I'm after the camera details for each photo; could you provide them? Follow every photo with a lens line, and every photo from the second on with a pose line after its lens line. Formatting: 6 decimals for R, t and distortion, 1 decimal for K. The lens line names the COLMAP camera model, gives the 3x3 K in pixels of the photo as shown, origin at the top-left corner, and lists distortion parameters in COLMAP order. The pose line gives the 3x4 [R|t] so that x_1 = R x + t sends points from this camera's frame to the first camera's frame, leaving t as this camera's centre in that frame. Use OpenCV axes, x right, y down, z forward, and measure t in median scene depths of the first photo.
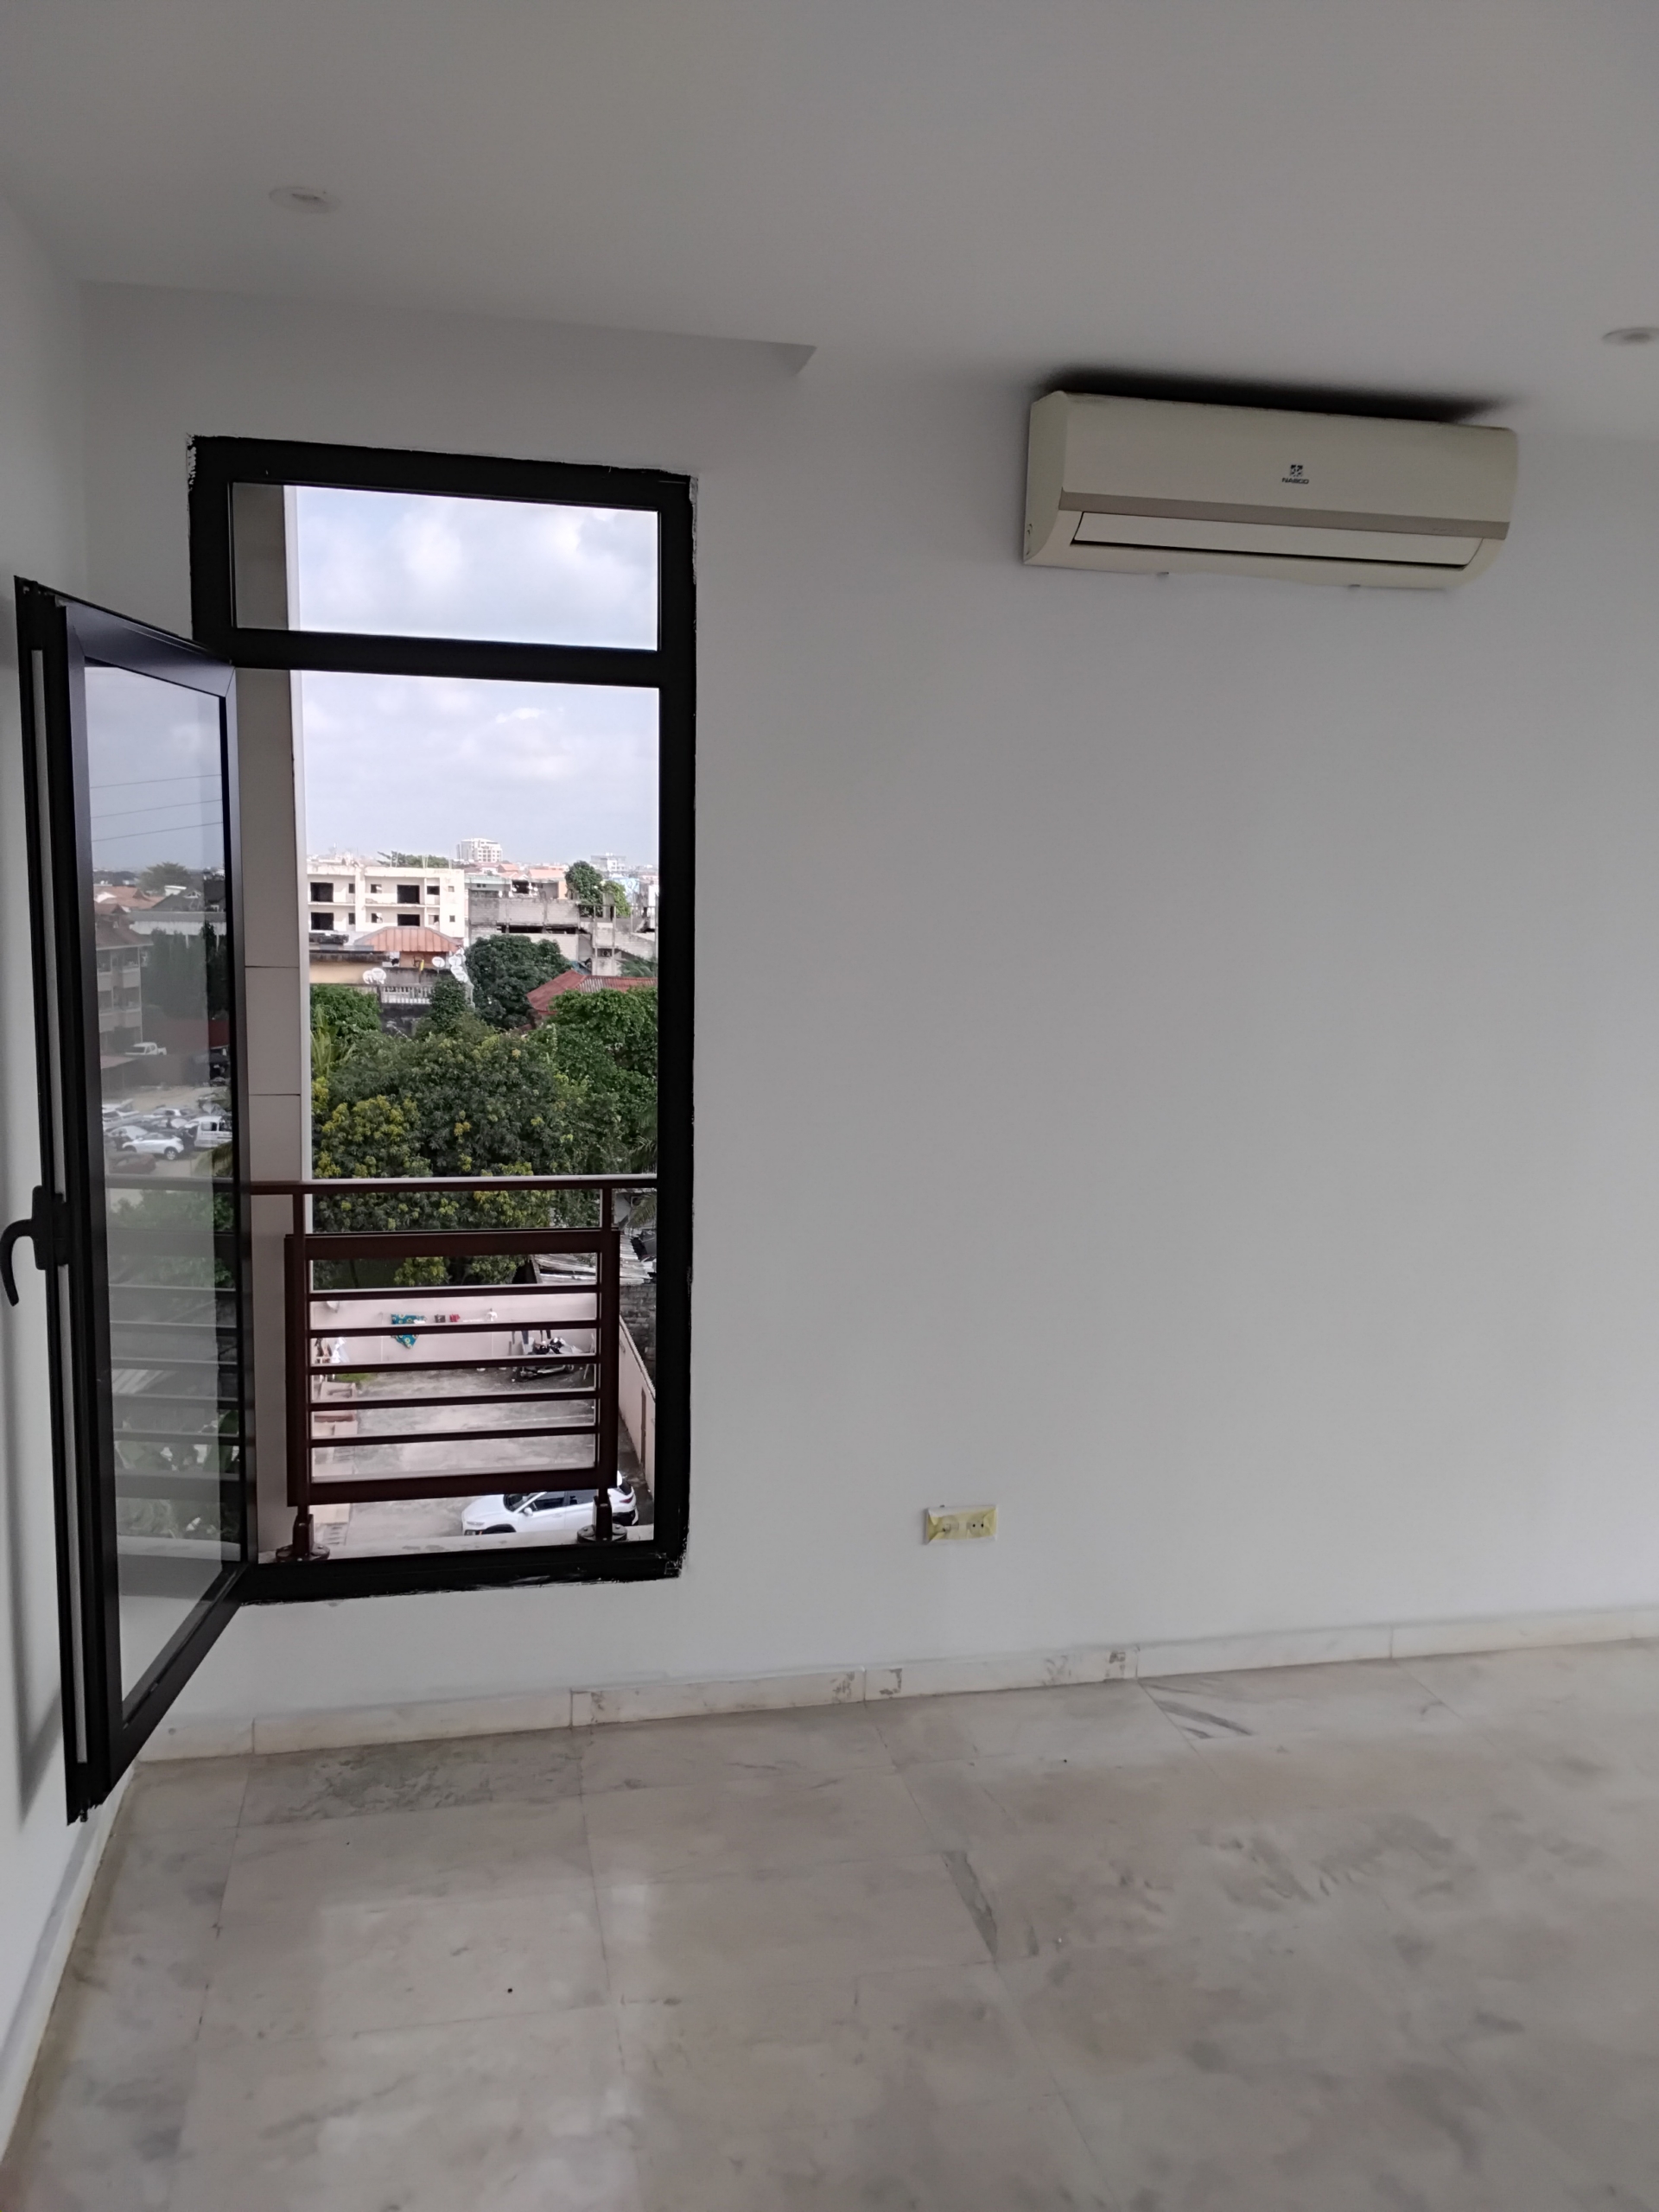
lens RADIAL K [[1762.5, 0, 848.4], [0, 1762.5, 1097.8], [0, 0, 1]] dist [0.041007, -0.037362]
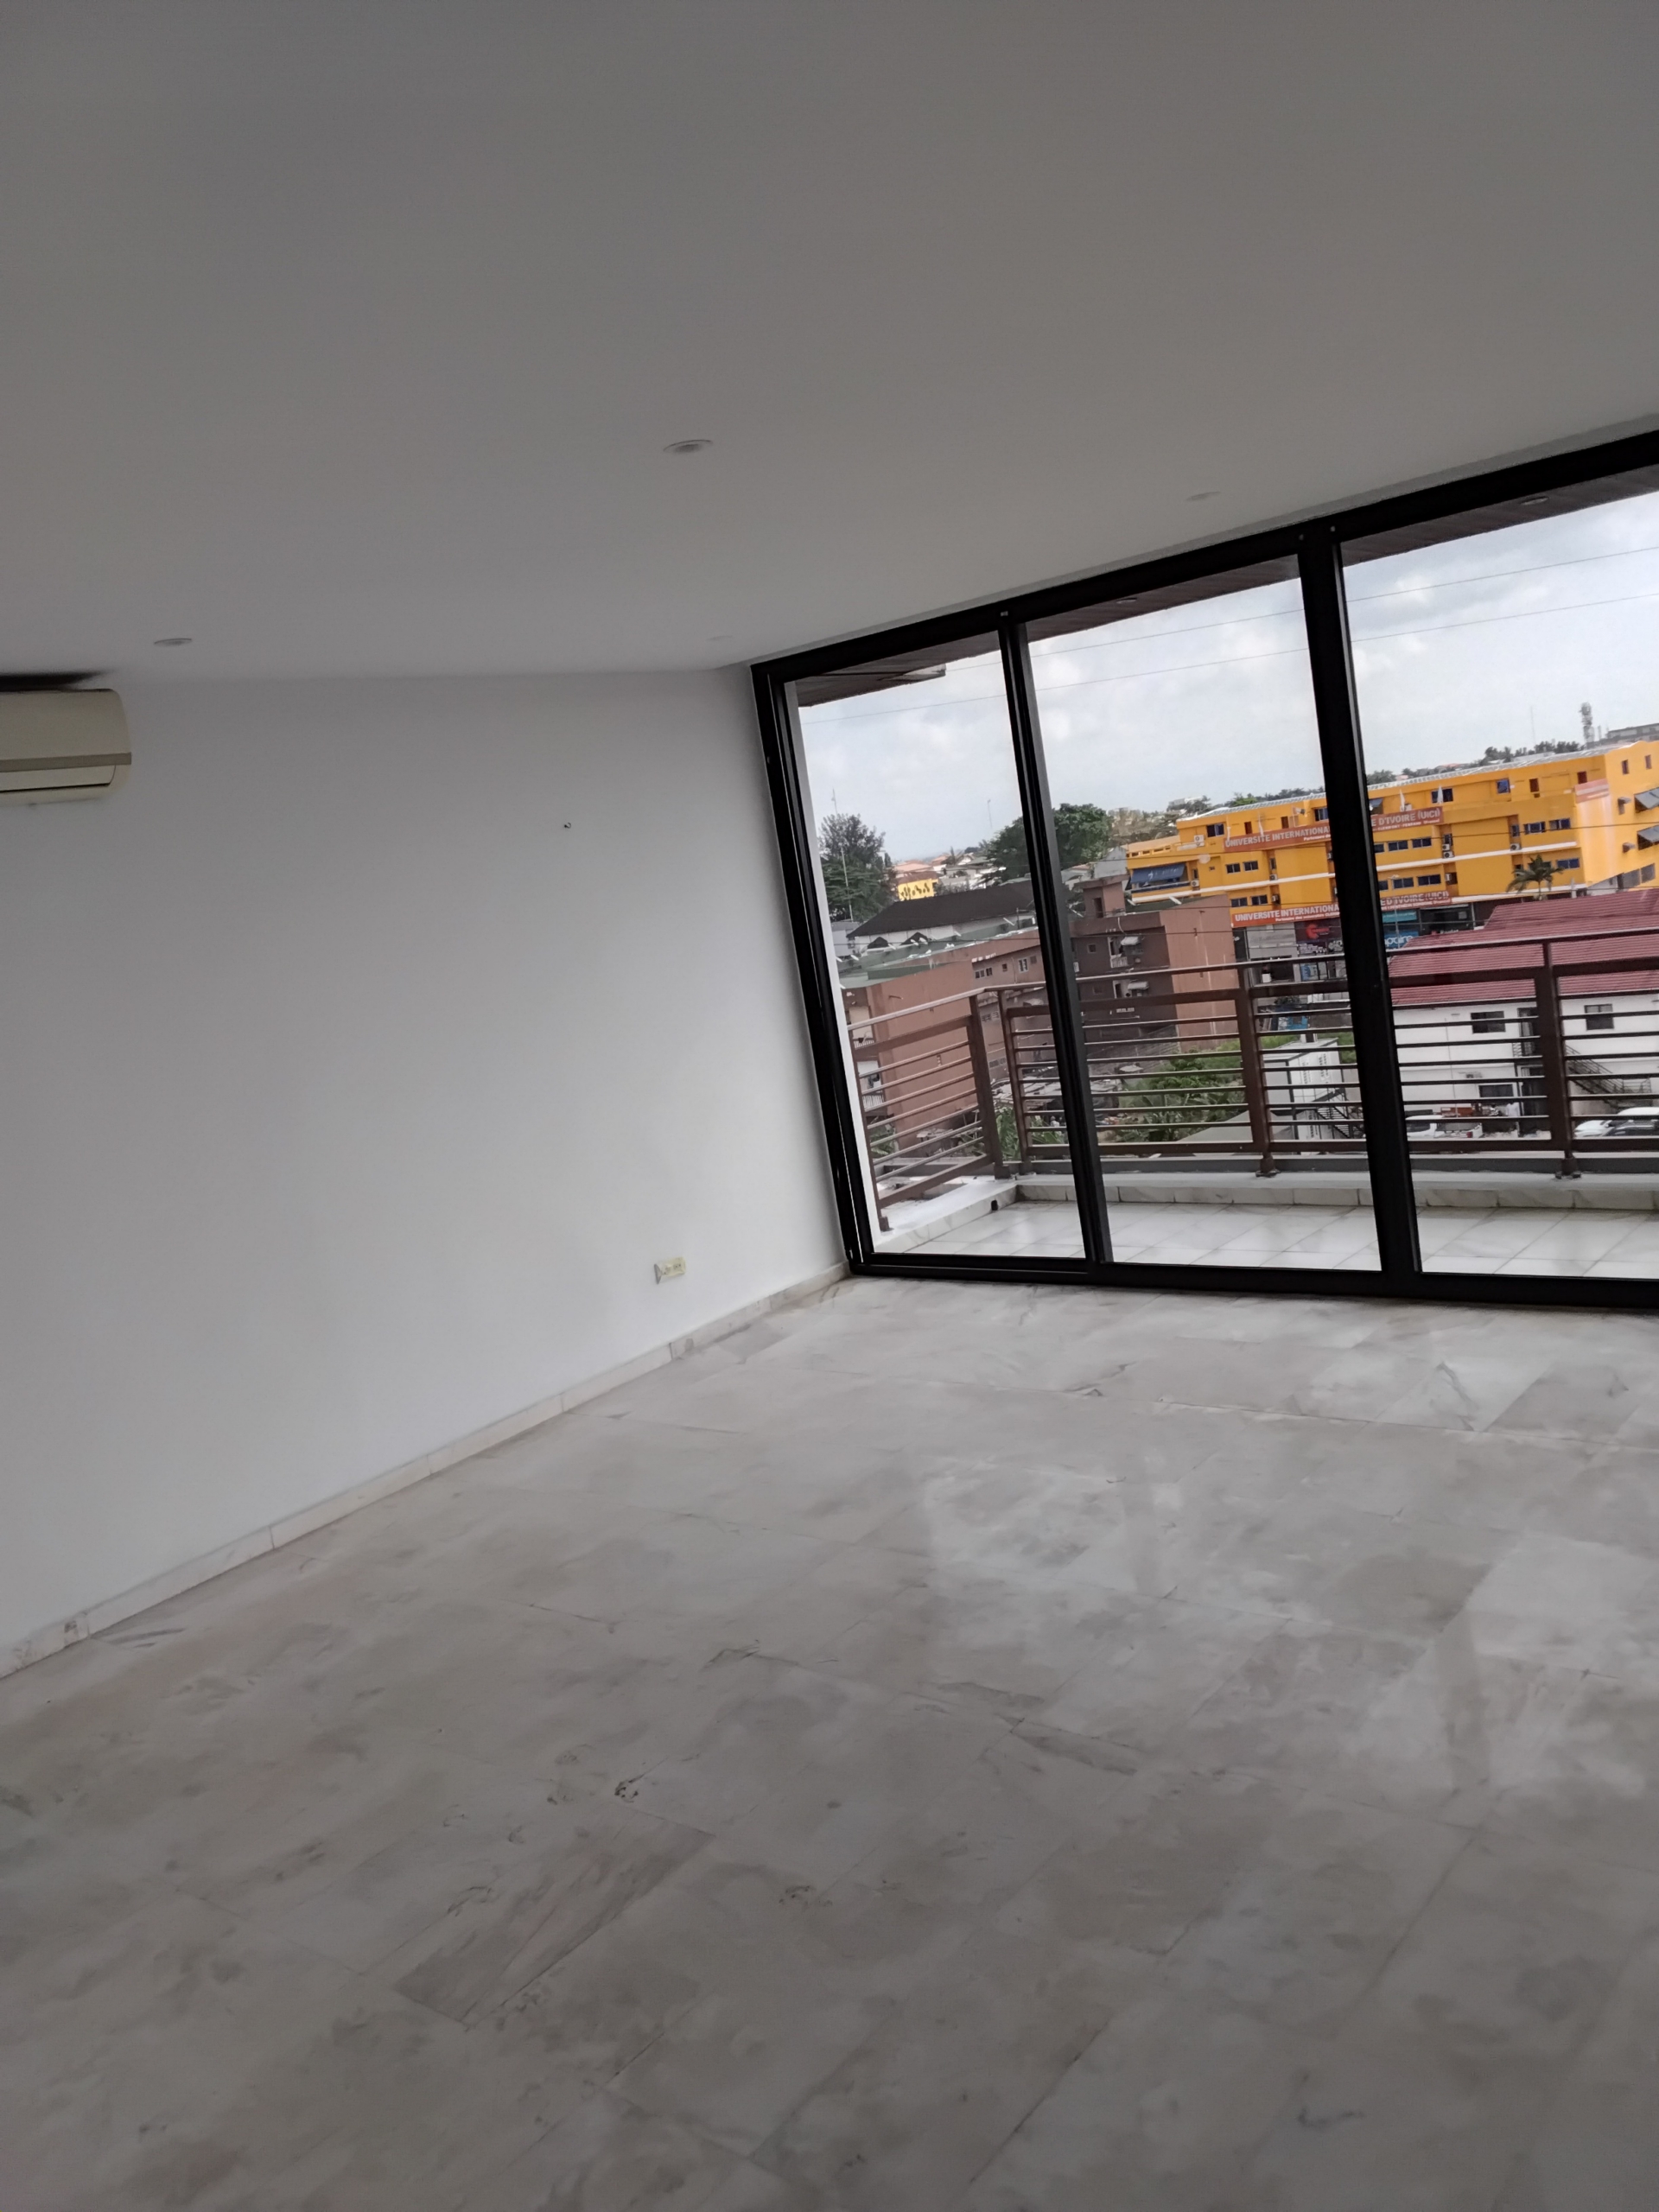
lens RADIAL K [[1762.5, 0, 843.7], [0, 1762.5, 1081.9], [0, 0, 1]] dist [0.041007, -0.037362]
pose [[0.772541, -0.234802, 0.589956, -0.090192], [0.262892, 0.964019, 0.039425, 0.025699], [-0.577986, 0.124637, 0.806472, -0.456031]]
